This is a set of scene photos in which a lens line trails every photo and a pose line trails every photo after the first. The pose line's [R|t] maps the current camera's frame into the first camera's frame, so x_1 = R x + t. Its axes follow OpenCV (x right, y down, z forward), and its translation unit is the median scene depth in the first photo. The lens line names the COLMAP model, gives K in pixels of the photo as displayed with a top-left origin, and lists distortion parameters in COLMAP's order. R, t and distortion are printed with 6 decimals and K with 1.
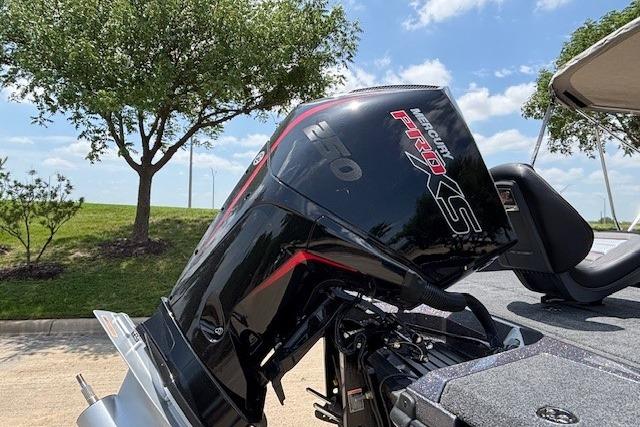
lens RADIAL K [[377.8, 0, 316.4], [0, 377.8, 203.7], [0, 0, 1]] dist [0.002906, -0.003694]
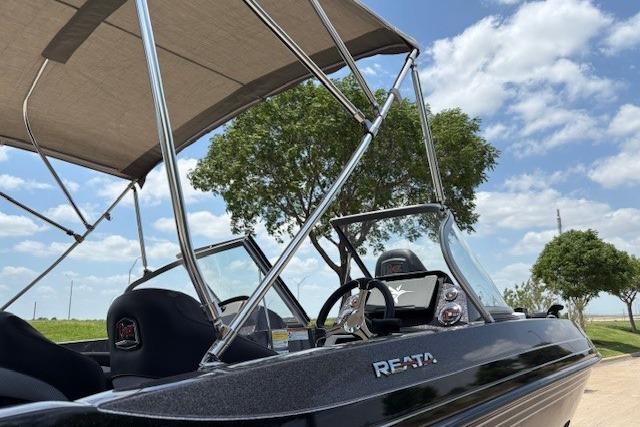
lens RADIAL K [[489.8, 0, 315.9], [0, 489.8, 216.2], [0, 0, 1]] dist [0.057652, 0.007518]
pose [[0.831176, 0.083285, 0.549736, 1.622288], [0.010896, 0.986088, -0.165867, 0.058727], [-0.555903, 0.143854, 0.818705, 0.071148]]
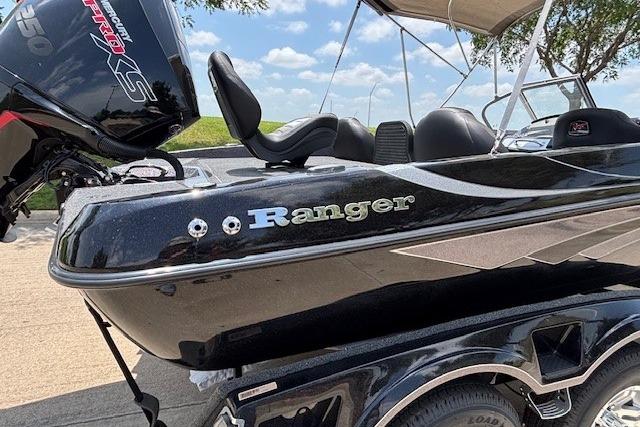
lens RADIAL K [[377.8, 0, 315.8], [0, 377.8, 213.2], [0, 0, 1]] dist [0.002906, -0.003694]
pose [[0.993243, -0.002568, 0.116027, 0.684860], [-0.026888, 0.967461, 0.251589, 0.088006], [-0.112897, -0.253008, 0.960854, -0.382514]]
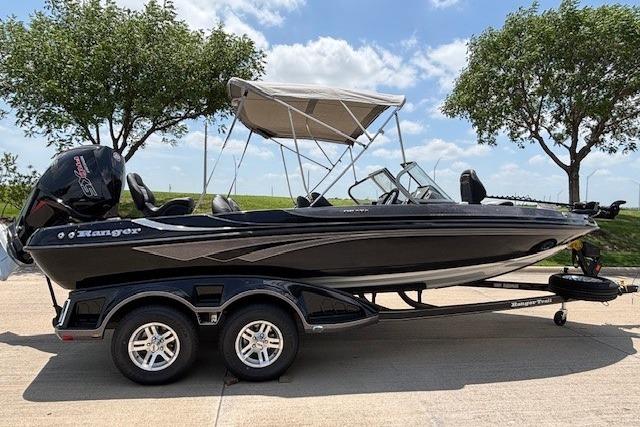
lens RADIAL K [[382.7, 0, 318.5], [0, 382.7, 210.6], [0, 0, 1]] dist [0.005226, -0.007103]
pose [[0.996366, 0.005150, -0.085014, 2.107326], [-0.000420, 0.998455, 0.055565, 0.017462], [0.085169, -0.055327, 0.994829, -1.701658]]
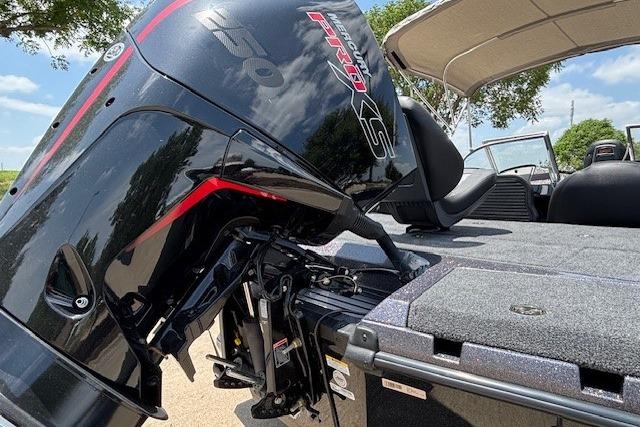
lens RADIAL K [[377.8, 0, 320.7], [0, 377.8, 209.7], [0, 0, 1]] dist [0.002906, -0.003694]
pose [[0.868544, -0.047710, 0.493310, -0.173692], [-0.006099, 0.994252, 0.106895, 0.084748], [-0.495574, -0.095851, 0.863261, 0.196289]]
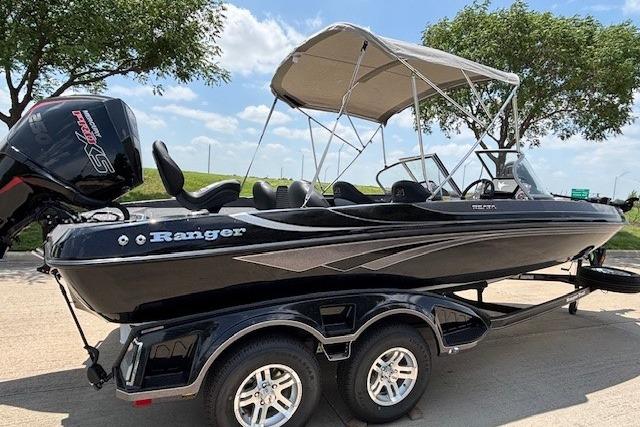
lens RADIAL K [[377.8, 0, 318.4], [0, 377.8, 213.1], [0, 0, 1]] dist [0.002906, -0.003694]
pose [[0.981321, 0.027655, 0.190379, 0.955019], [-0.050099, 0.992204, 0.114109, 0.003690], [-0.185739, -0.121515, 0.975056, -1.105908]]
